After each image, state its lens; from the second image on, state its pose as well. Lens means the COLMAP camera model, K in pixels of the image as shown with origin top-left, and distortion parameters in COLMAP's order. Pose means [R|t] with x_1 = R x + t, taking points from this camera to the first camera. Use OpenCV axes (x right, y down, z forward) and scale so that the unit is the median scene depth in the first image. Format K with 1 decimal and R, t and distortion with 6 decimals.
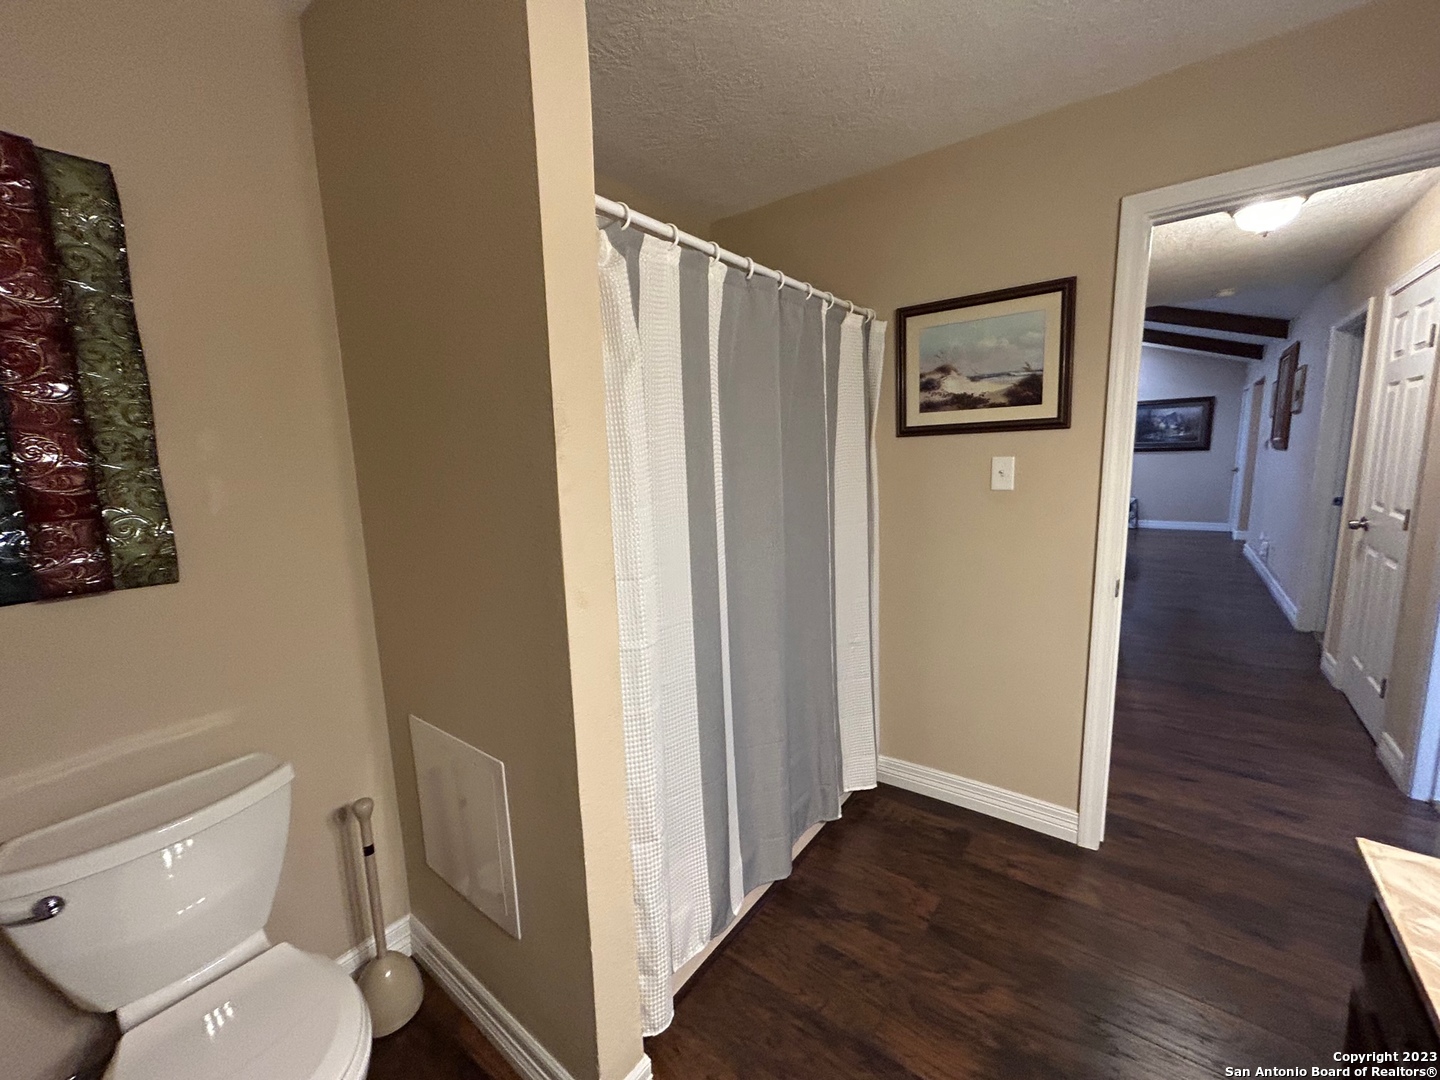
lens RADIAL K [[584.6, 0, 719.8], [0, 584.6, 539.9], [0, 0, 1]] dist [-0.000289, 0.001514]
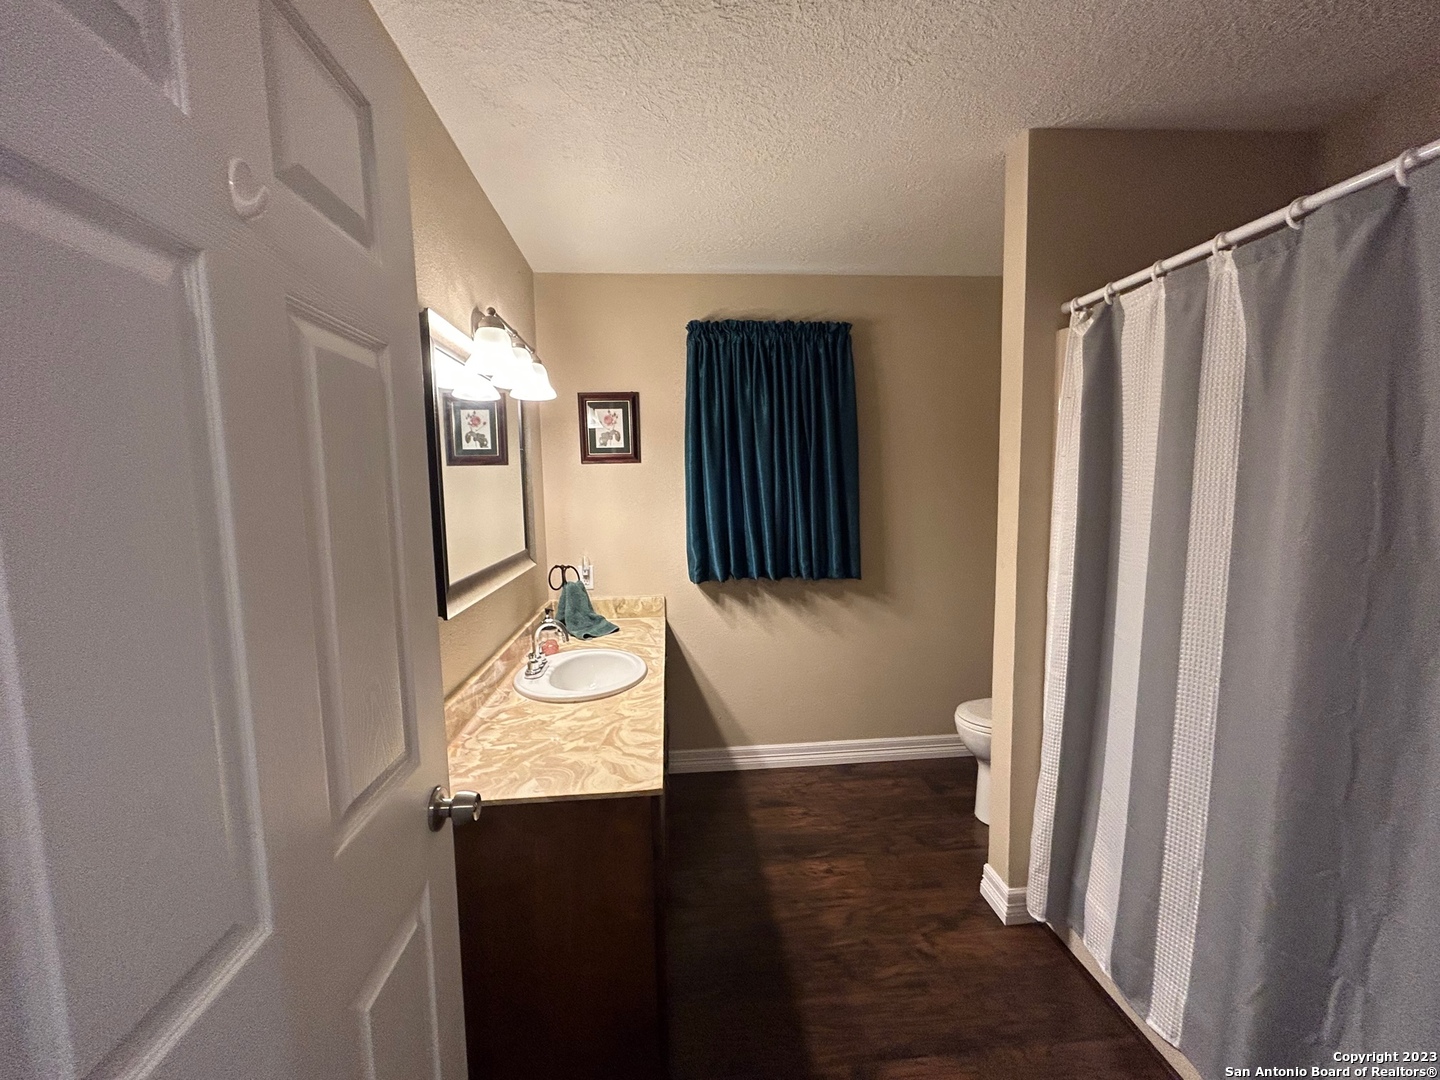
lens RADIAL K [[584.6, 0, 719.5], [0, 584.6, 542.6], [0, 0, 1]] dist [-0.000289, 0.001514]
pose [[-0.738665, 0.107366, -0.665467, 1.136741], [-0.063187, 0.971858, 0.226935, -0.261112], [0.671105, 0.209678, -0.711093, 1.295316]]
